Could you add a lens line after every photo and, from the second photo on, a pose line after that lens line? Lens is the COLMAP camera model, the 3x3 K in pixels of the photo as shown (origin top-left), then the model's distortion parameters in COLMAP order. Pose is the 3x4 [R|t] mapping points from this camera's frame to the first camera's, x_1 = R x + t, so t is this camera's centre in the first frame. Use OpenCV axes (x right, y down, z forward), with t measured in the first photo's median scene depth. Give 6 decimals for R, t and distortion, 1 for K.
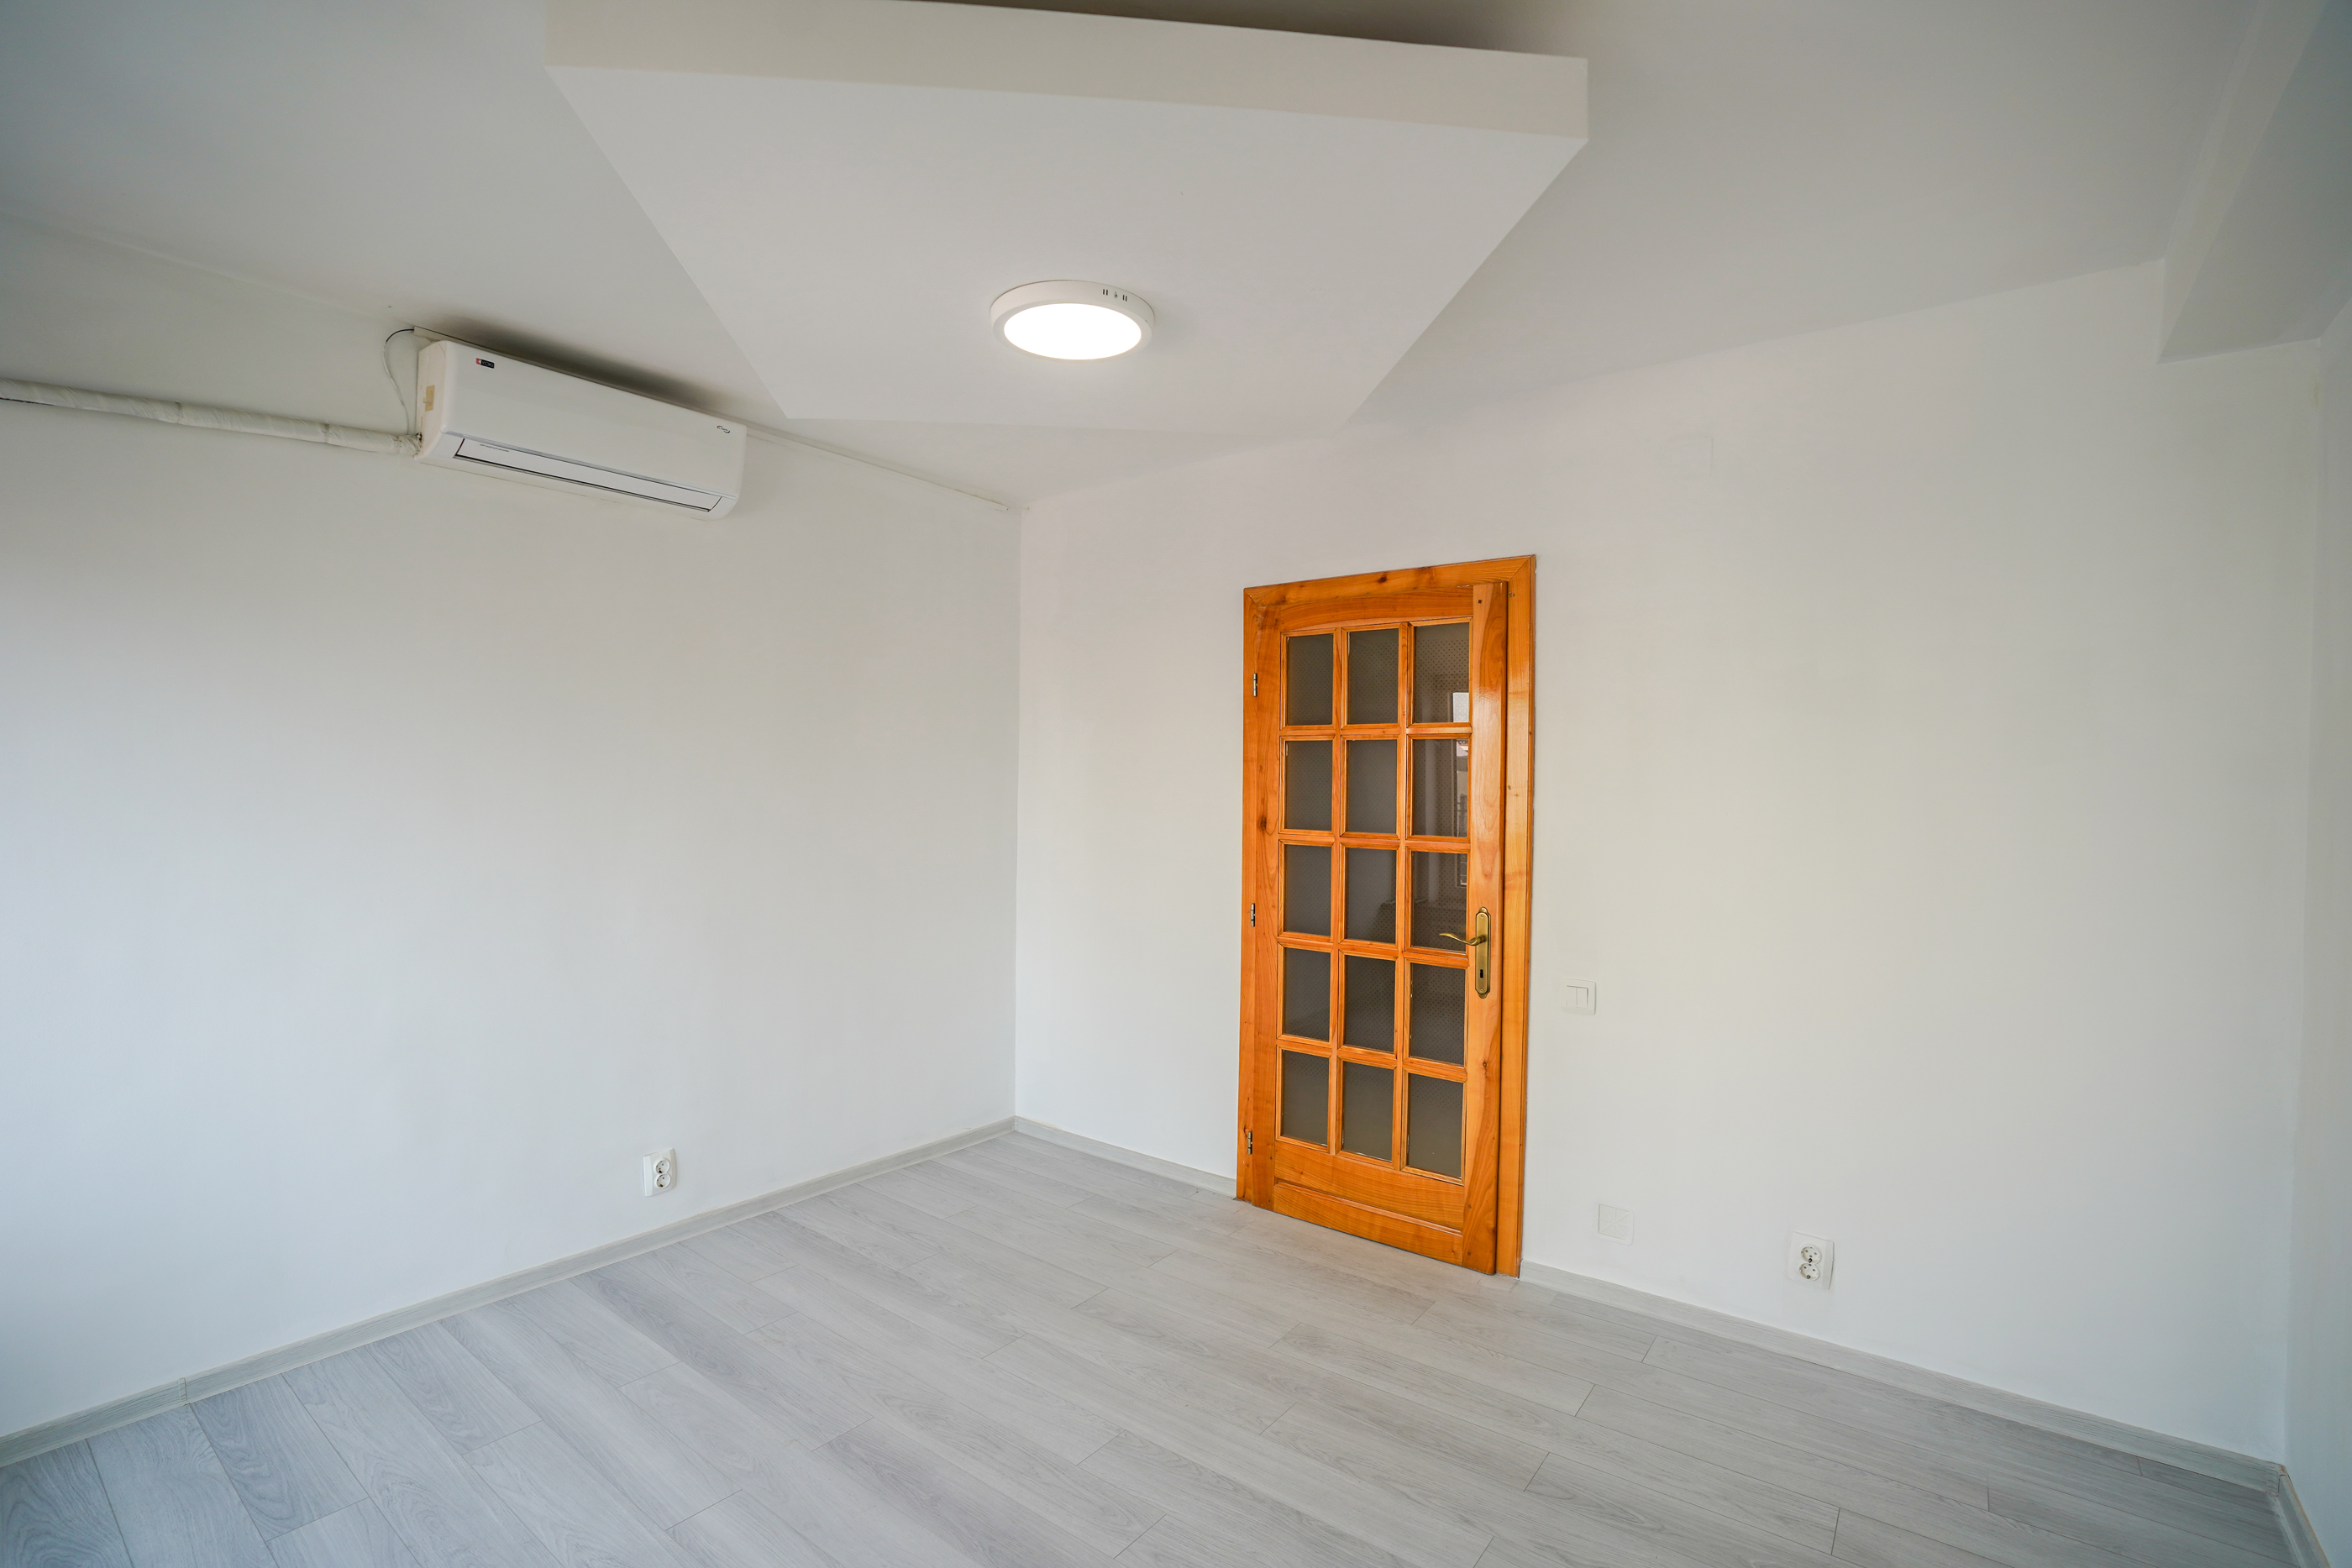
lens RADIAL K [[1081.6, 0, 1151.4], [0, 1081.6, 788.9], [0, 0, 1]] dist [-0.071161, 0.026549]
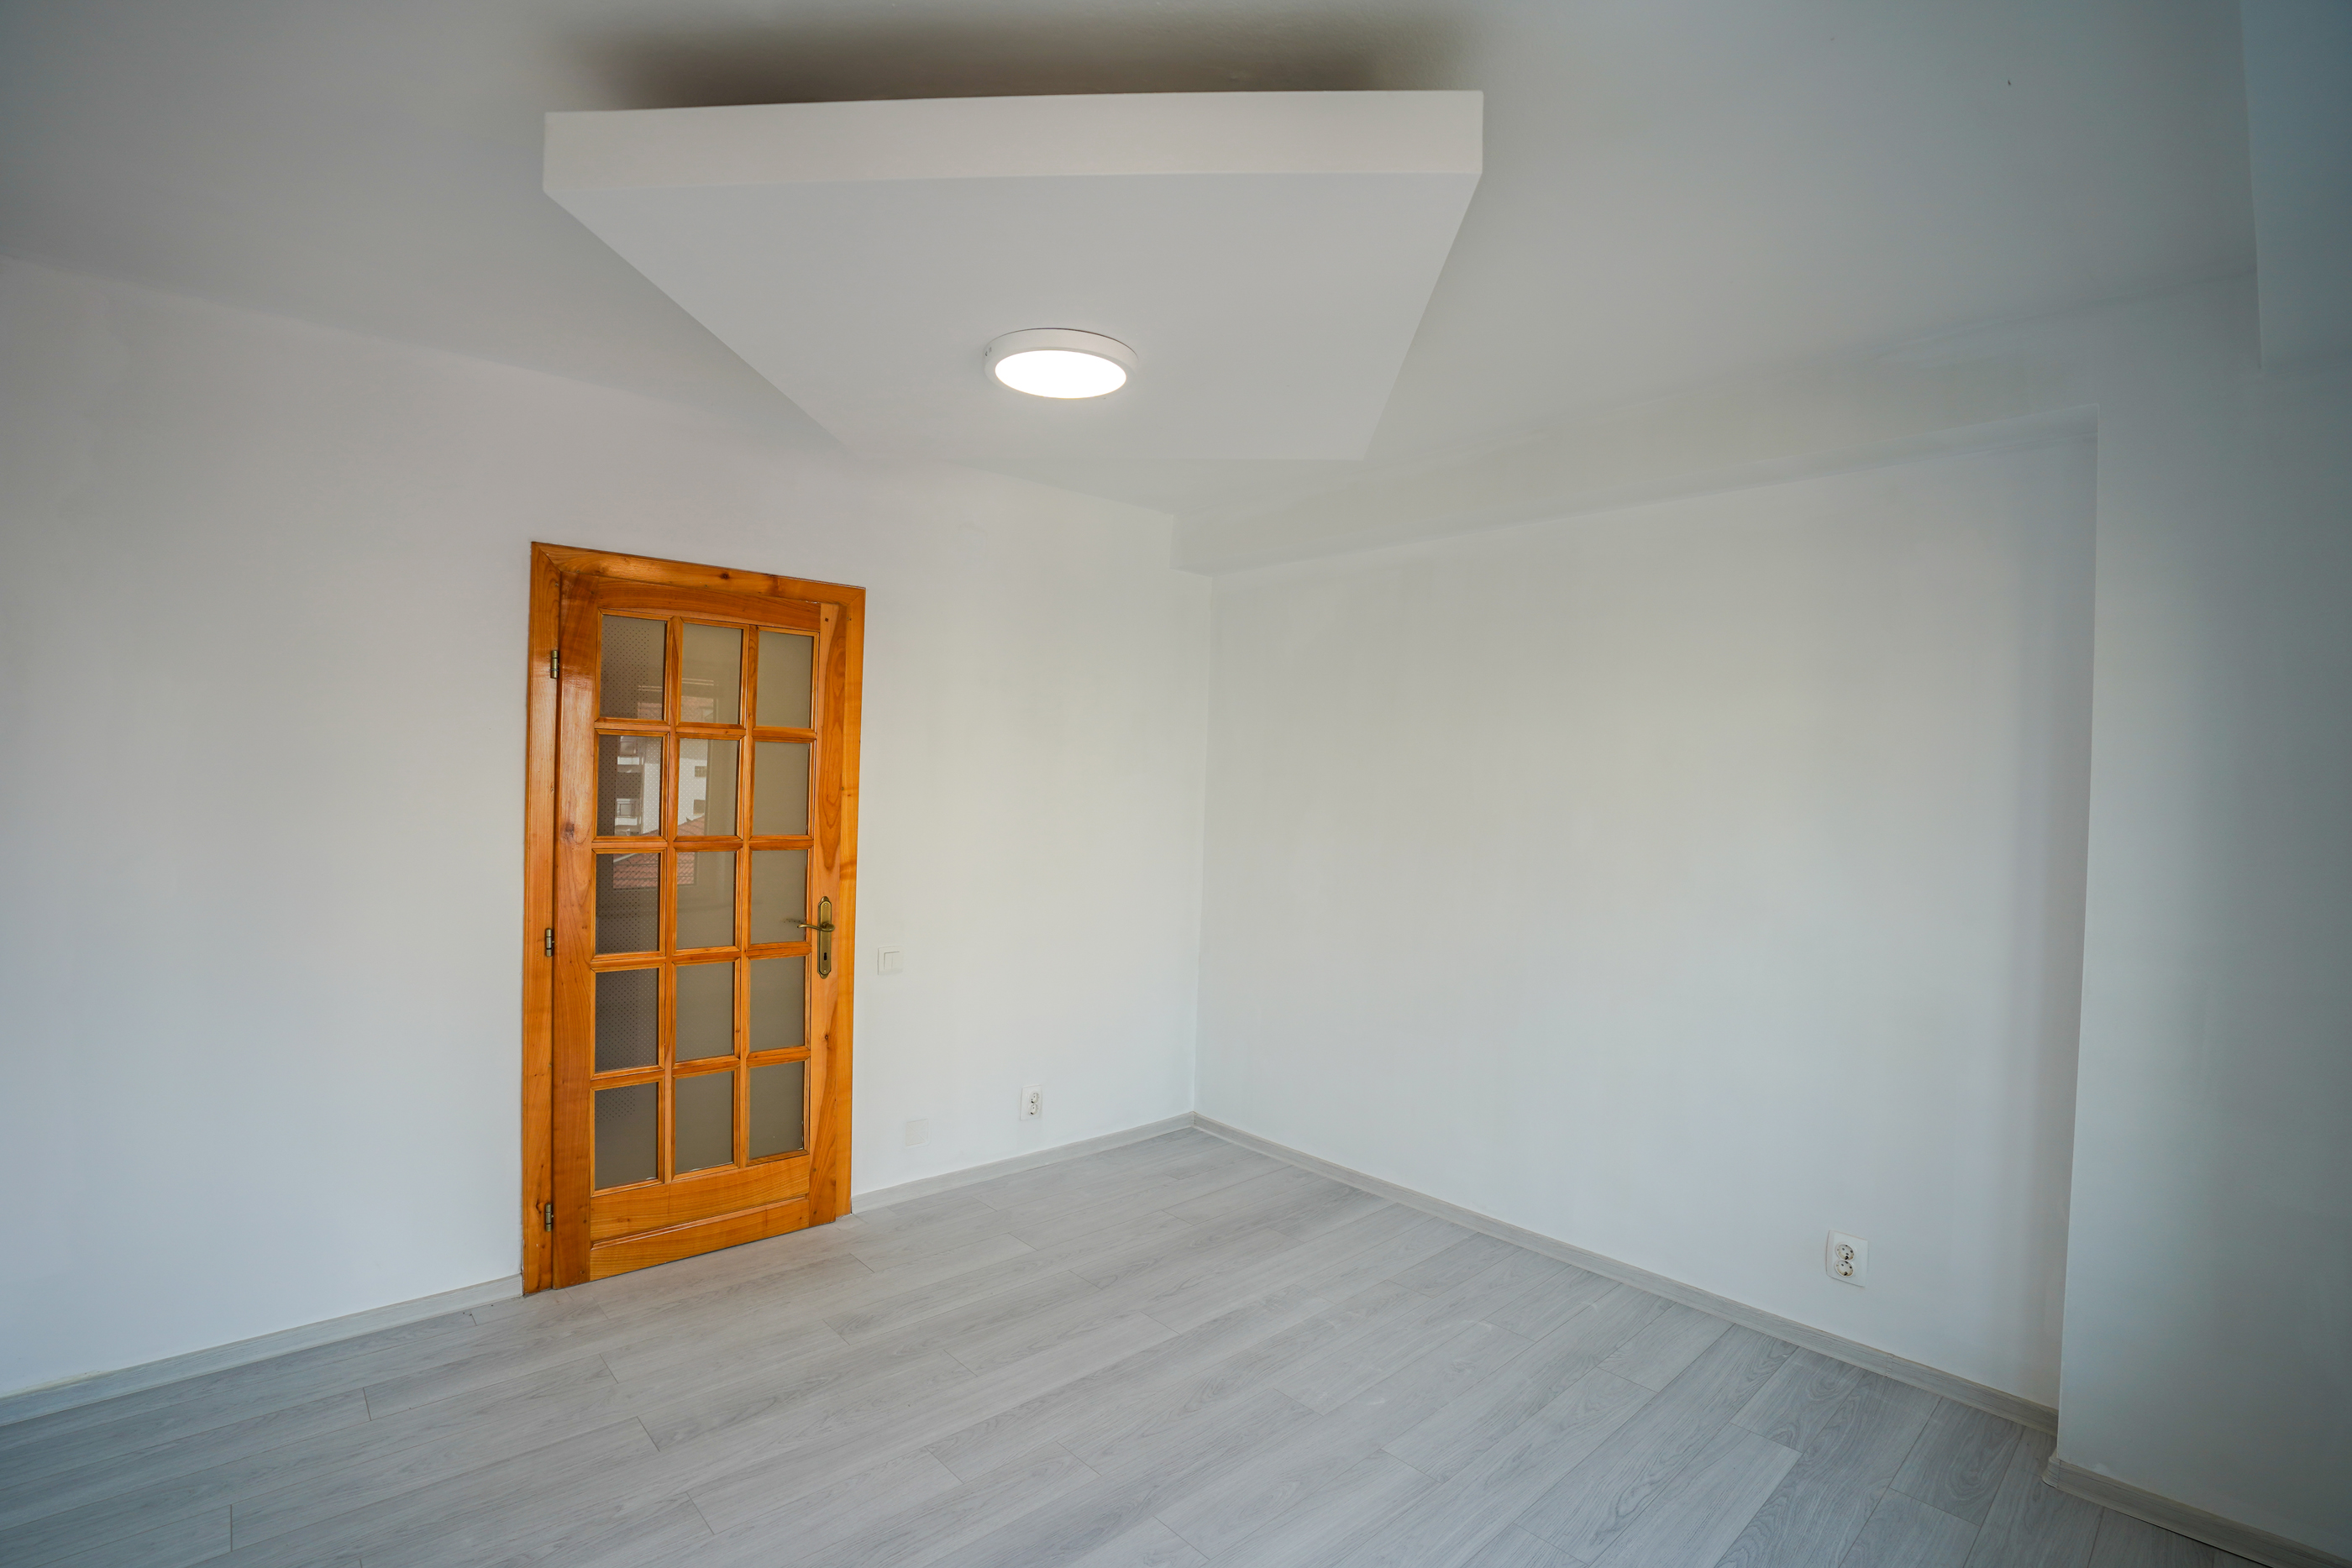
lens RADIAL K [[1081.6, 0, 1168.2], [0, 1081.6, 781.3], [0, 0, 1]] dist [-0.071161, 0.026549]
pose [[0.171301, -0.007764, 0.985188, -0.718297], [-0.019205, 0.999753, 0.011218, -0.028133], [-0.985032, -0.020842, 0.171109, 0.461183]]
